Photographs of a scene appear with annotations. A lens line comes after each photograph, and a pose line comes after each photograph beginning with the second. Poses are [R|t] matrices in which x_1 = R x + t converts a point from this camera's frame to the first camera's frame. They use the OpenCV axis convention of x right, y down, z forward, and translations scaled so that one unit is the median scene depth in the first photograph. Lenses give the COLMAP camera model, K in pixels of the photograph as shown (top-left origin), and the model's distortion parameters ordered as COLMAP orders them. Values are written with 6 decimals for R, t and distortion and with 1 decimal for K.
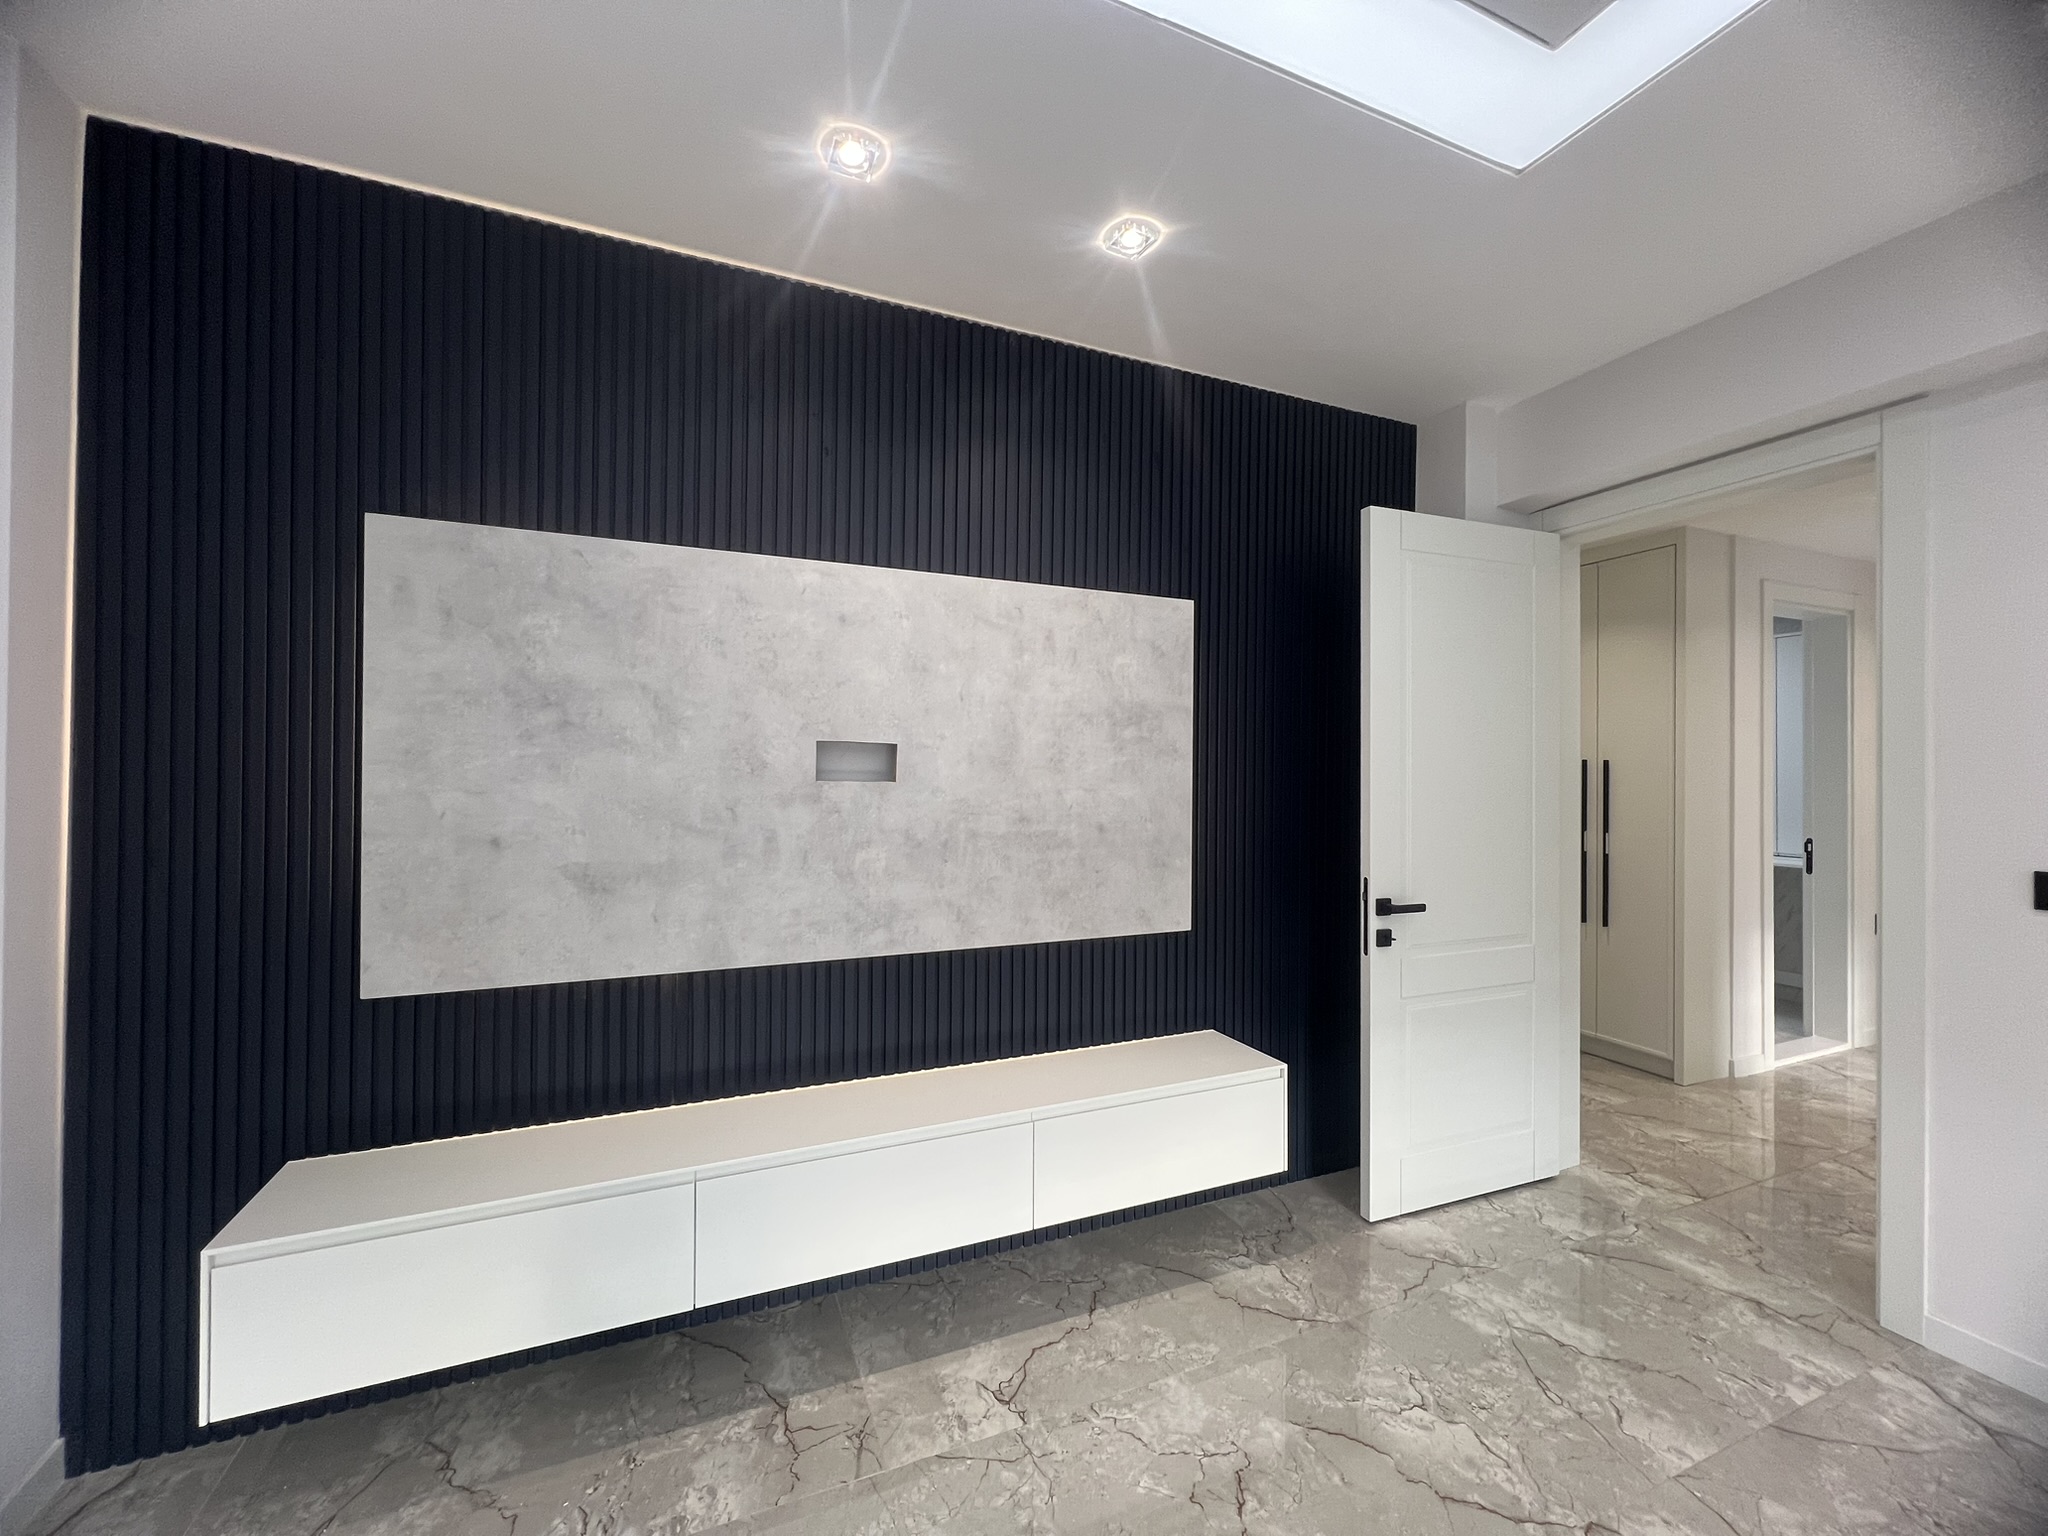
lens RADIAL K [[817.2, 0, 1018.9], [0, 817.2, 767.9], [0, 0, 1]] dist [-0.001690, 0.000263]
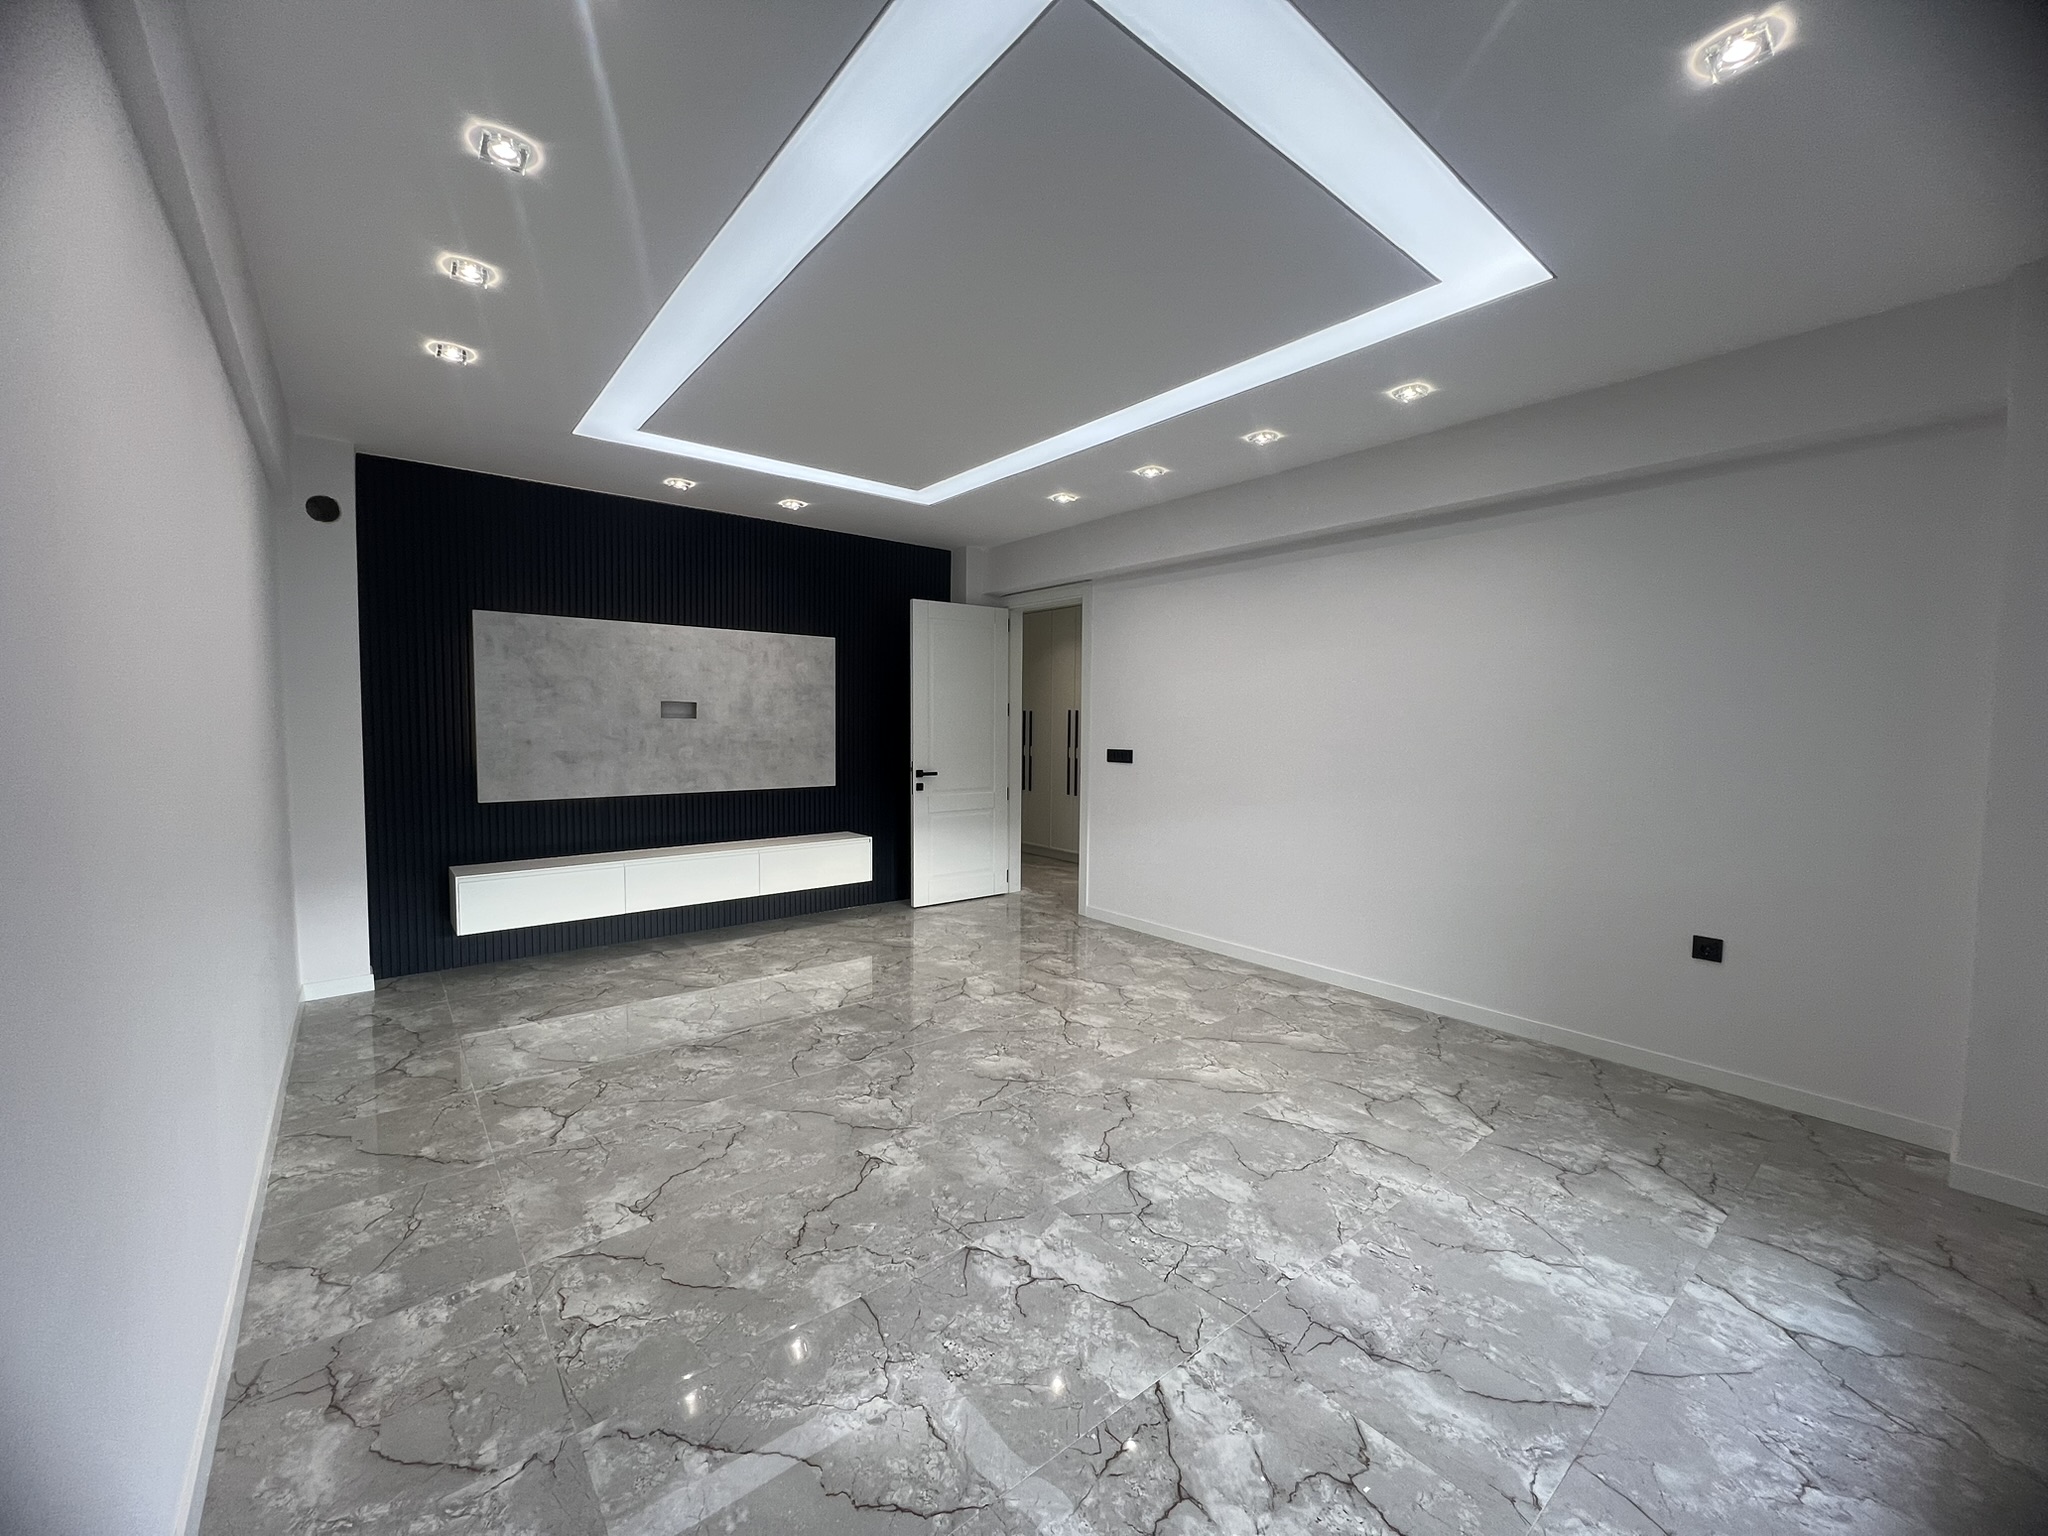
lens RADIAL K [[817.2, 0, 1018.9], [0, 817.2, 767.9], [0, 0, 1]] dist [-0.001690, 0.000263]
pose [[0.961424, -0.014645, 0.274680, 0.090394], [-0.003217, 0.997915, 0.064464, 0.003762], [-0.275051, -0.062861, 0.959372, -1.469047]]
